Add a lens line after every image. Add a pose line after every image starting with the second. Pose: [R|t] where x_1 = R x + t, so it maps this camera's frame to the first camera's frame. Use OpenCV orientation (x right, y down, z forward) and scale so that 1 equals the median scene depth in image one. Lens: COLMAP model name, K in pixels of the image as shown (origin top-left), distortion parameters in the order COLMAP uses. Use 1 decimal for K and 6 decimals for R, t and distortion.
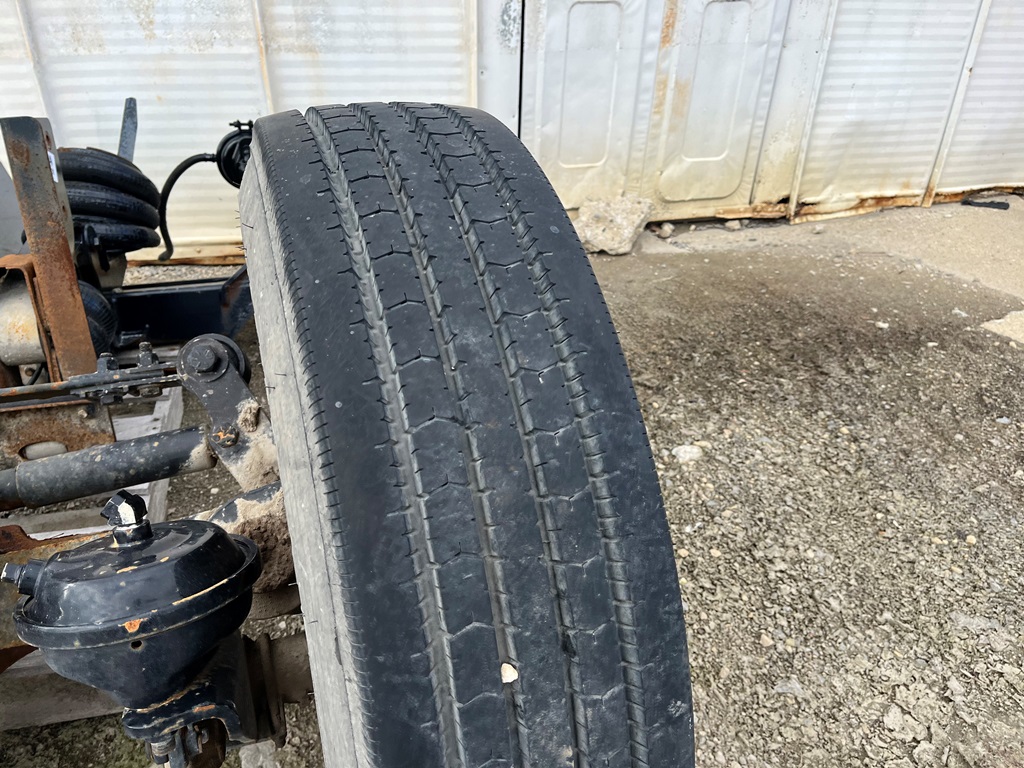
lens RADIAL K [[770.7, 0, 506.4], [0, 770.7, 393.8], [0, 0, 1]] dist [0.071257, -0.093184]
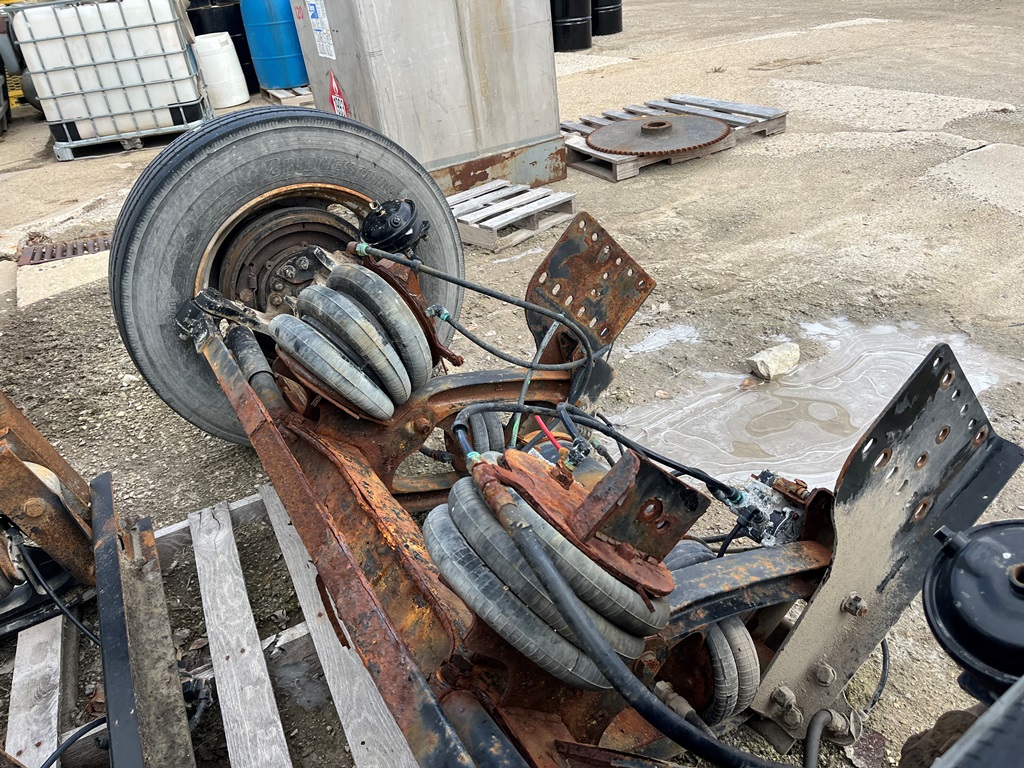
lens RADIAL K [[770.7, 0, 515.2], [0, 770.7, 384.1], [0, 0, 1]] dist [0.071257, -0.093184]
pose [[-0.218715, -0.492997, 0.842091, -0.954146], [0.617653, 0.598152, 0.510606, -0.180952], [-0.755426, 0.631797, 0.173676, 0.115774]]
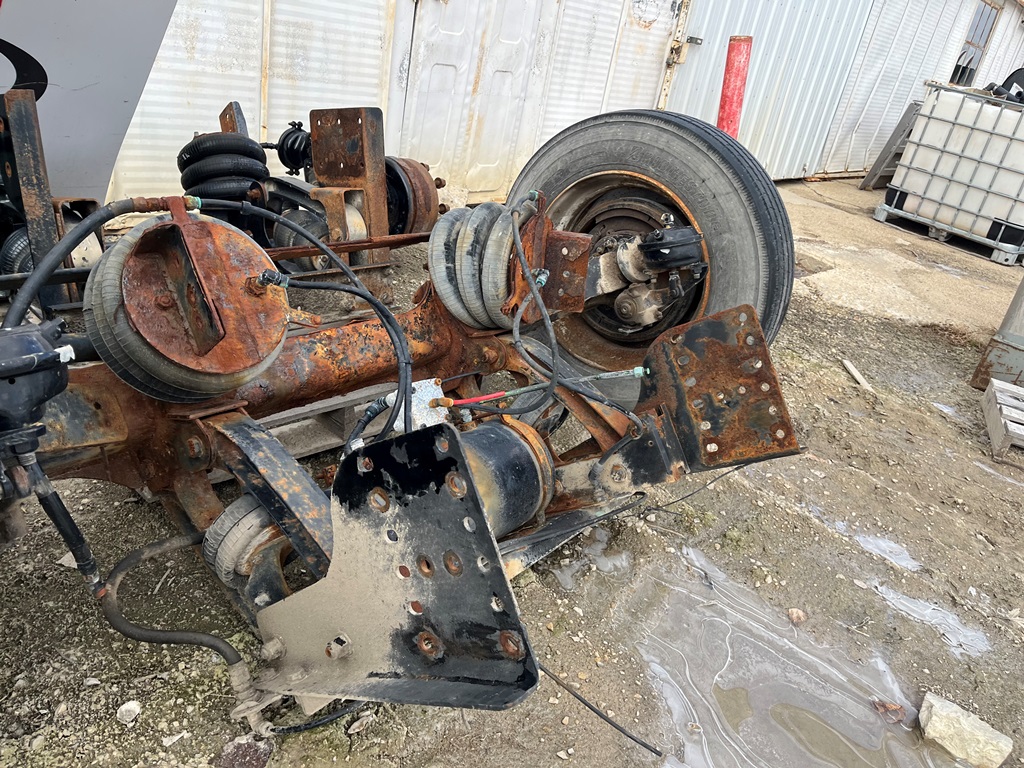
lens RADIAL K [[770.7, 0, 504.8], [0, 770.7, 375.2], [0, 0, 1]] dist [0.071257, -0.093184]
pose [[0.827826, -0.120421, 0.547908, -0.781125], [0.160628, 0.986677, -0.025836, 0.206453], [-0.537497, 0.109397, 0.836139, -0.365629]]
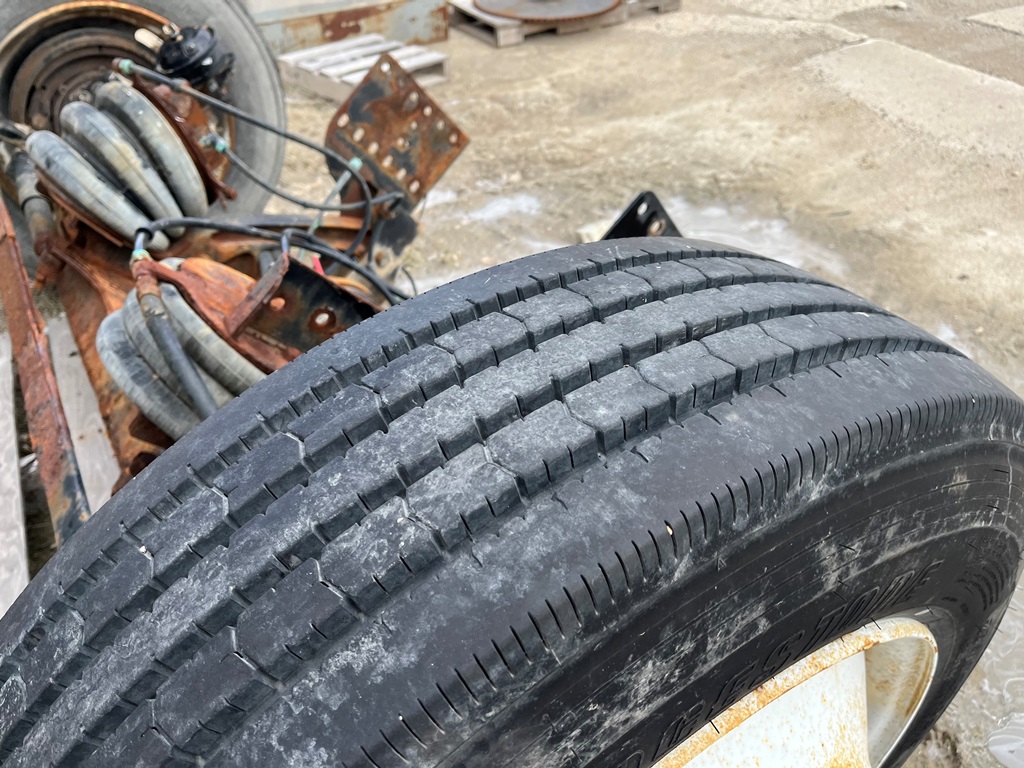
lens RADIAL K [[770.7, 0, 500.4], [0, 770.7, 391.2], [0, 0, 1]] dist [0.071257, -0.093184]
pose [[-0.250794, -0.621755, 0.741972, -1.028409], [0.542923, 0.544232, 0.639567, -0.089471], [-0.801459, 0.563233, 0.201076, 0.031456]]
